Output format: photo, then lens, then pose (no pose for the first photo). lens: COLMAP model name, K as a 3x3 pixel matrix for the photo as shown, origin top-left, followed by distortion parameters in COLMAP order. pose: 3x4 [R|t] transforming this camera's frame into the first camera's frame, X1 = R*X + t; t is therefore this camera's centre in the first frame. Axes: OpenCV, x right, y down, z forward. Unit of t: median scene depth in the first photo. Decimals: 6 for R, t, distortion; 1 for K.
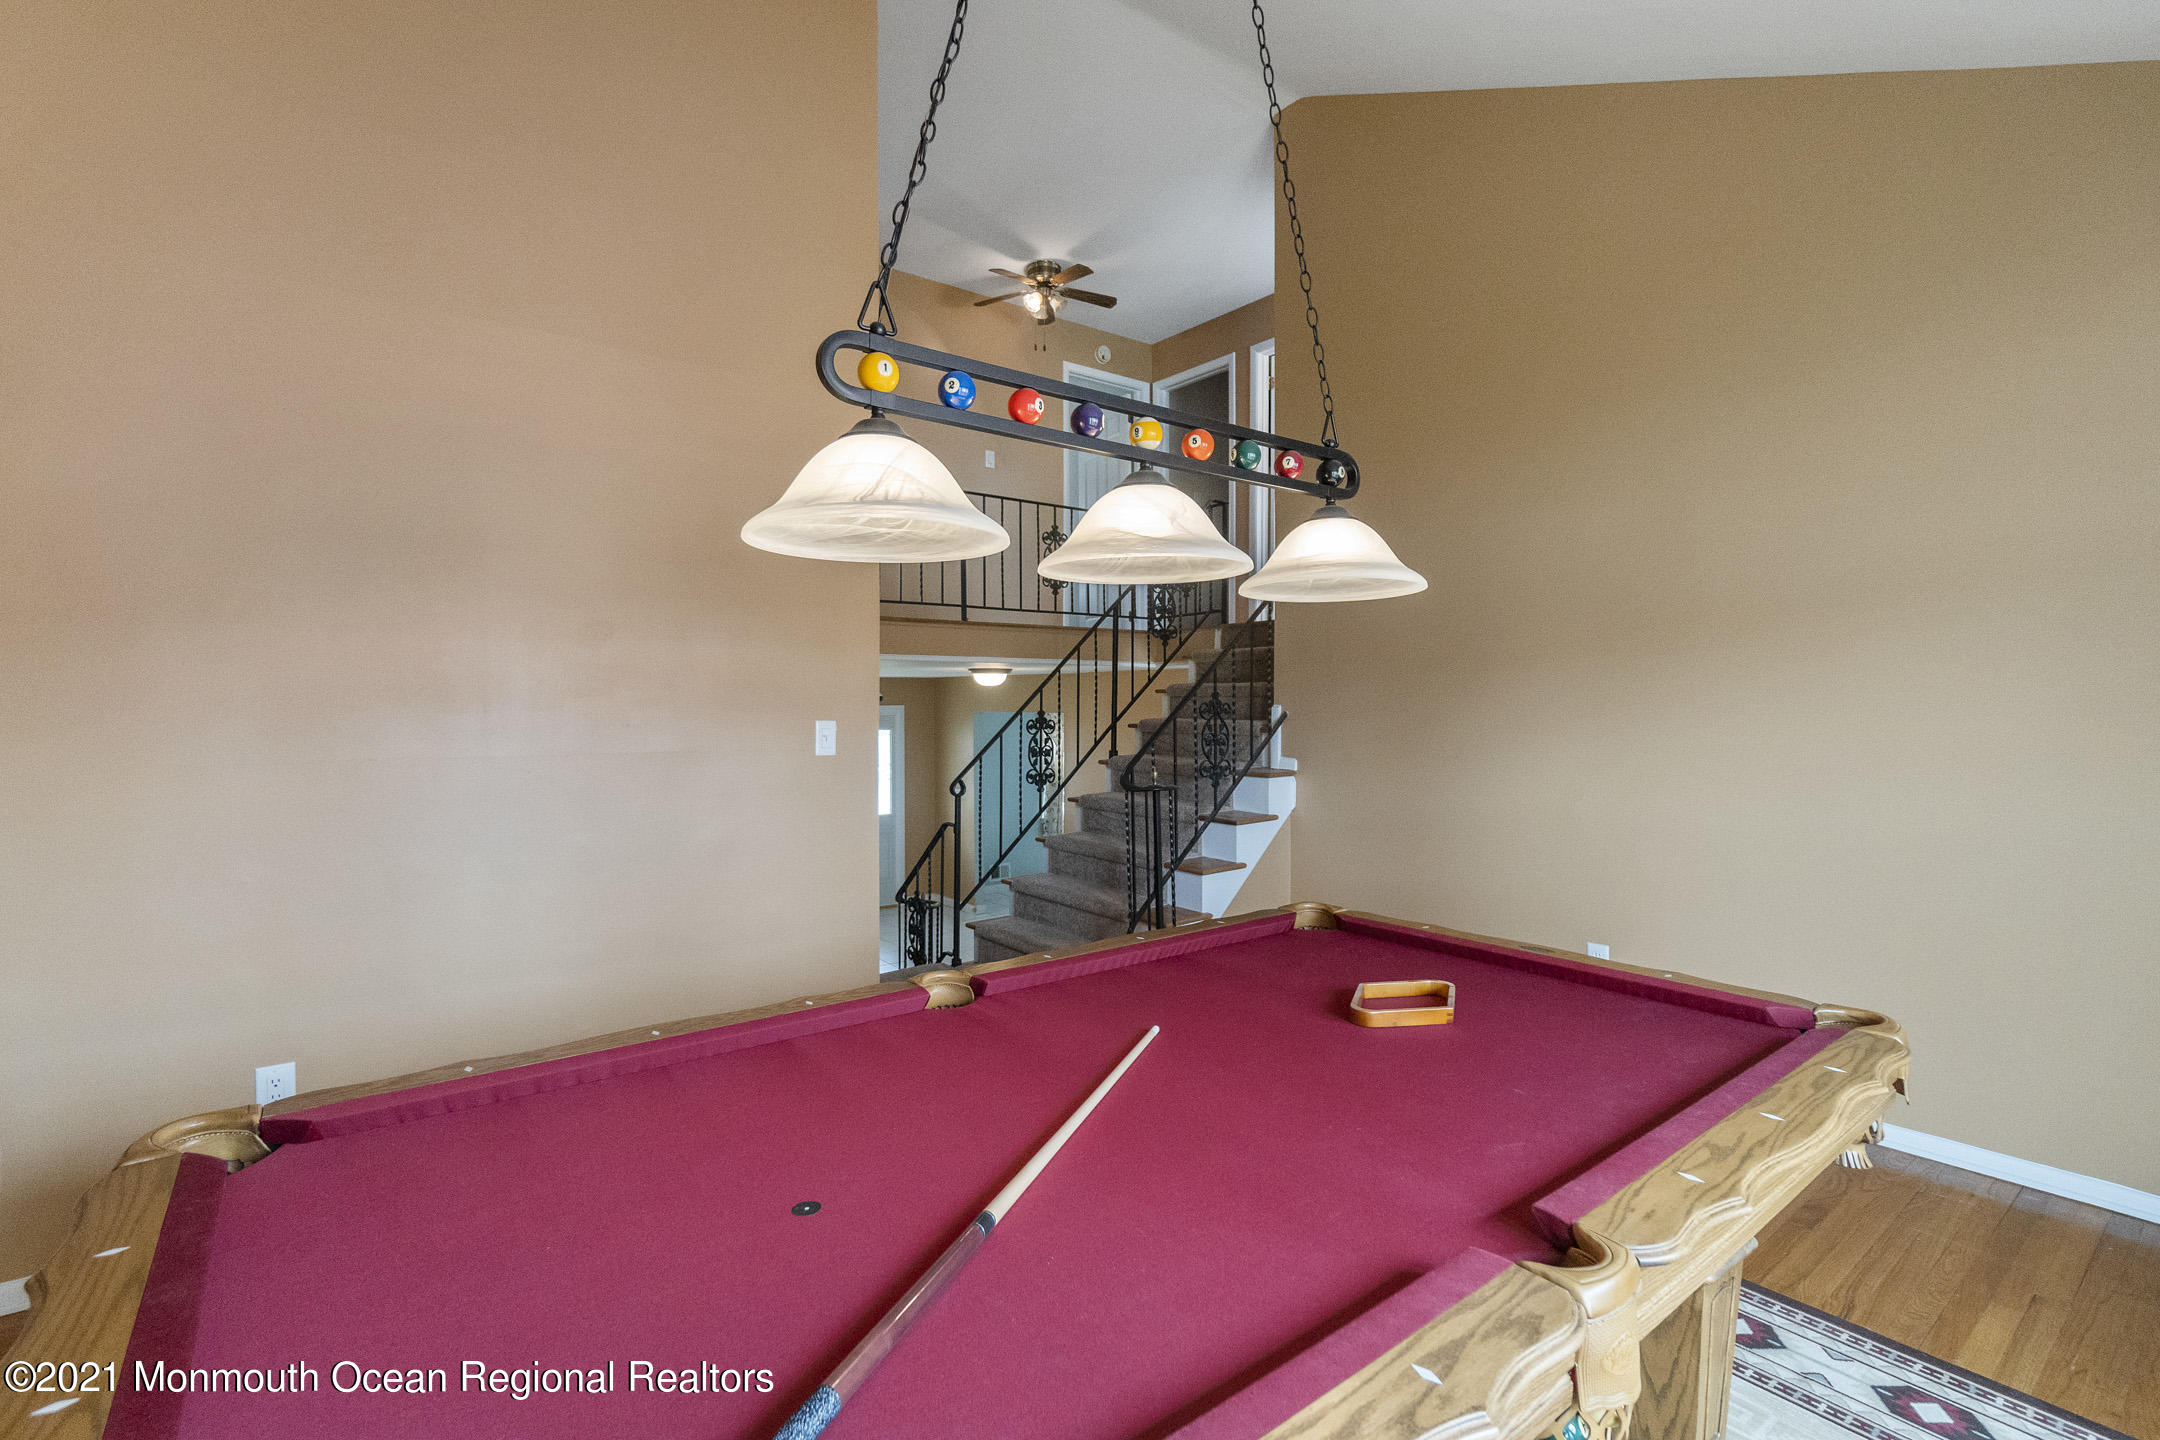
lens RADIAL K [[981.3, 0, 1080.0], [0, 981.3, 720.0], [0, 0, 1]] dist [0.000578, 0.000115]
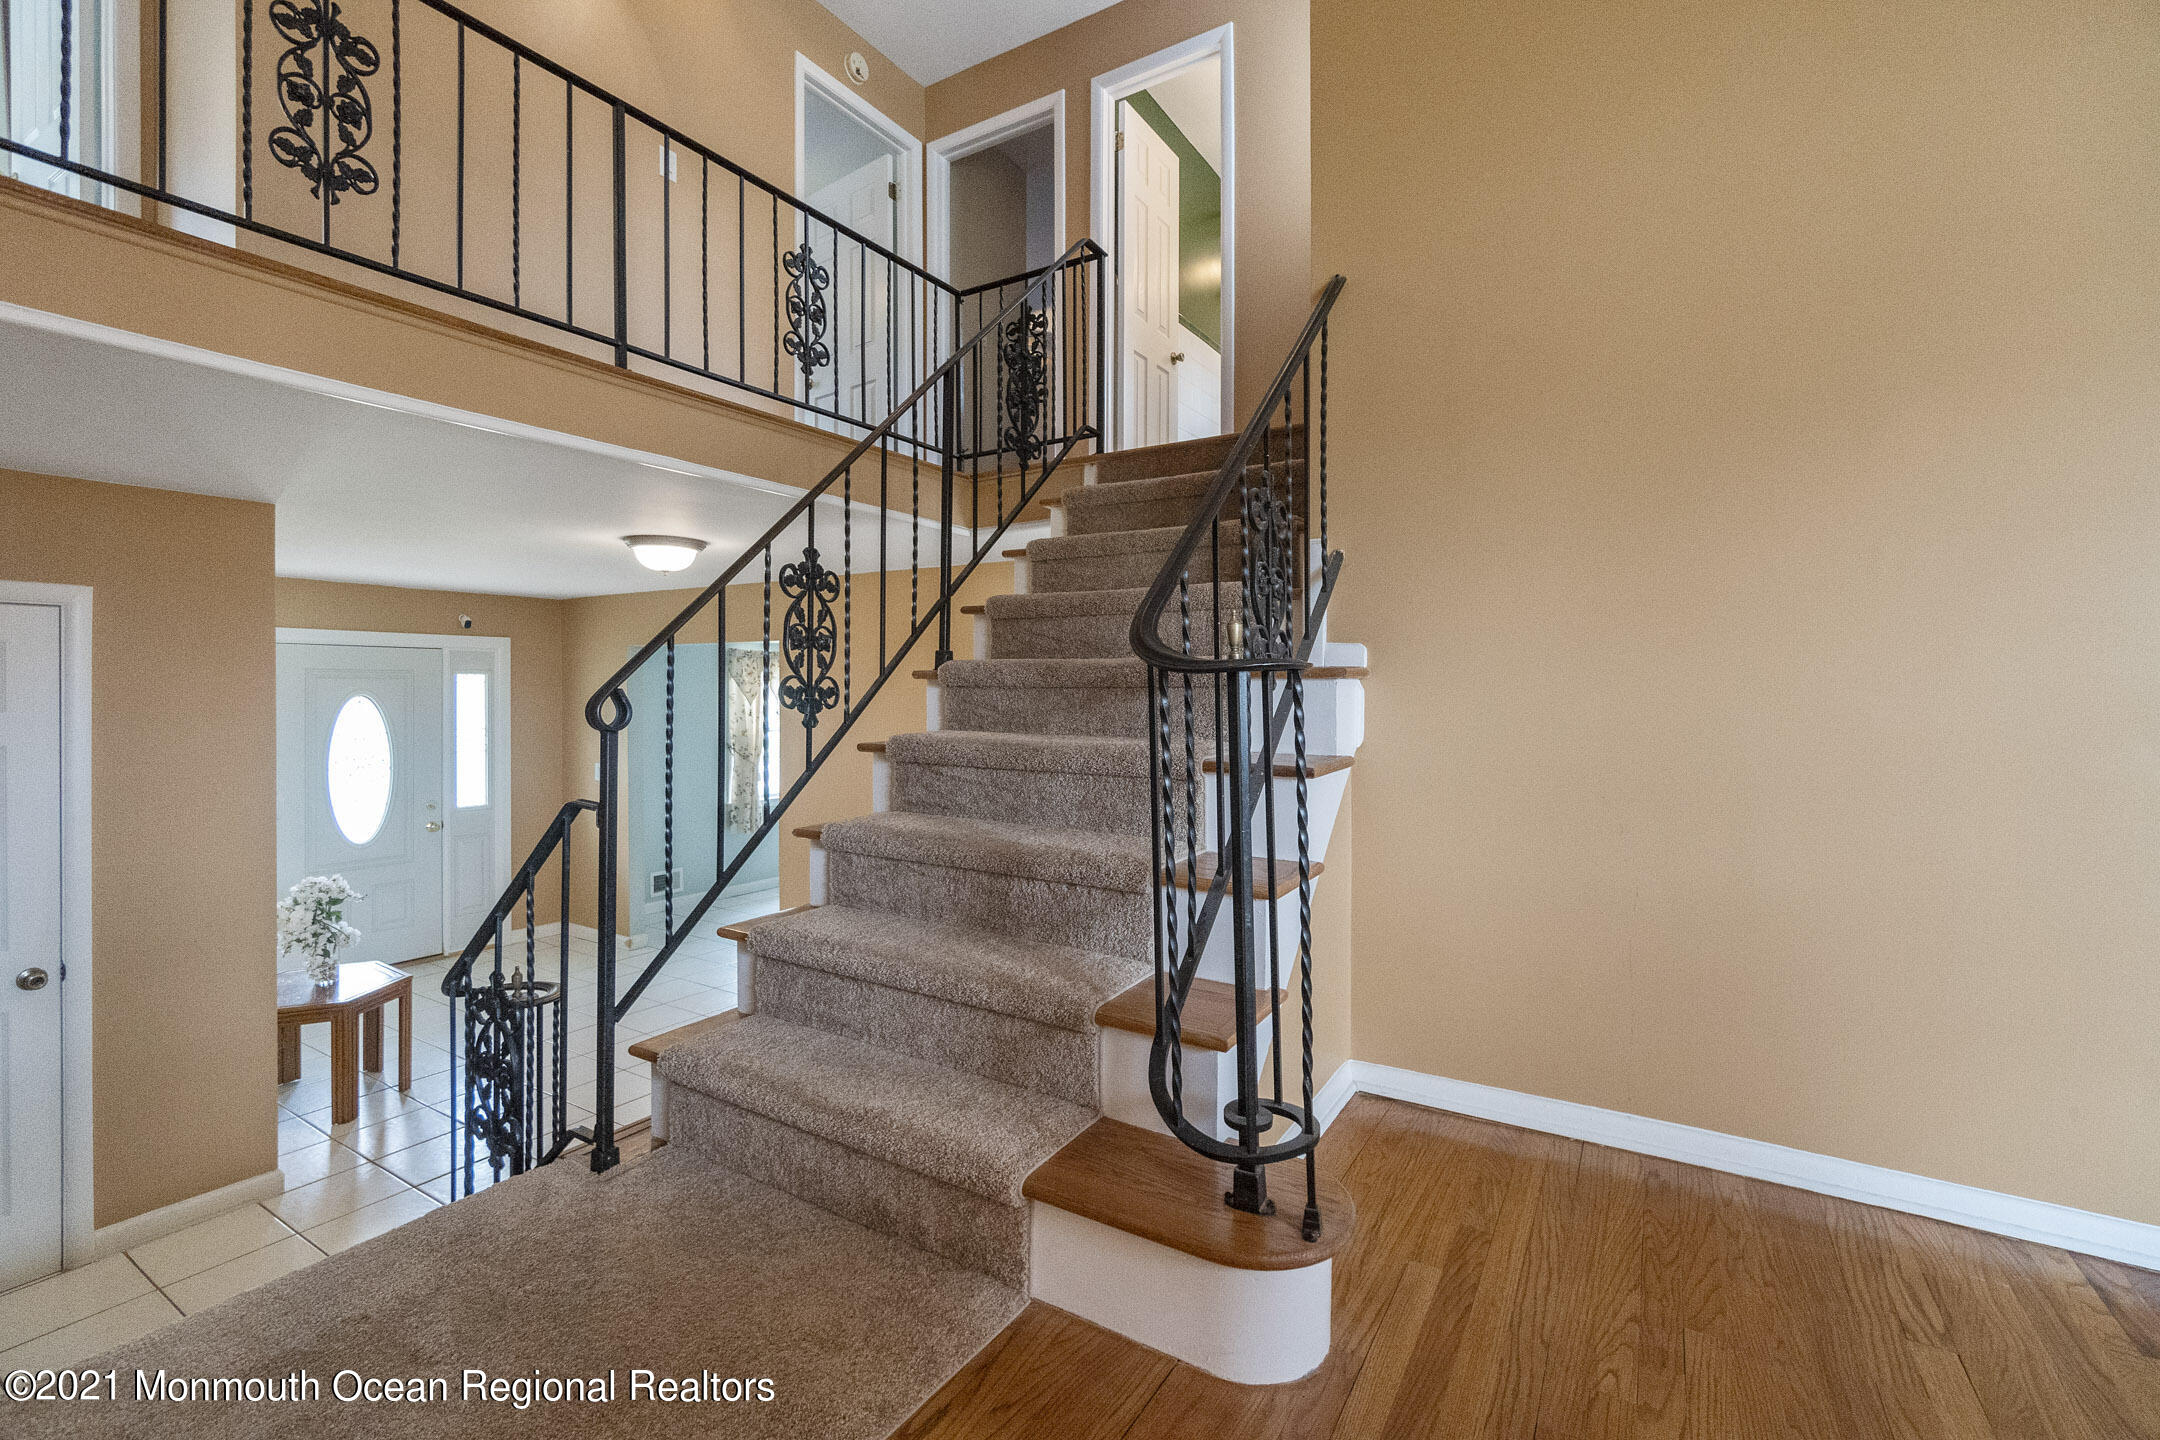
lens RADIAL K [[932.9, 0, 1069.9], [0, 932.9, 700.1], [0, 0, 1]] dist [0.000826, 0.000446]
pose [[0.941800, -0.000889, 0.336172, -0.071517], [0.004856, 0.999928, -0.010959, 0.065630], [-0.336138, 0.011954, 0.941737, 0.549773]]
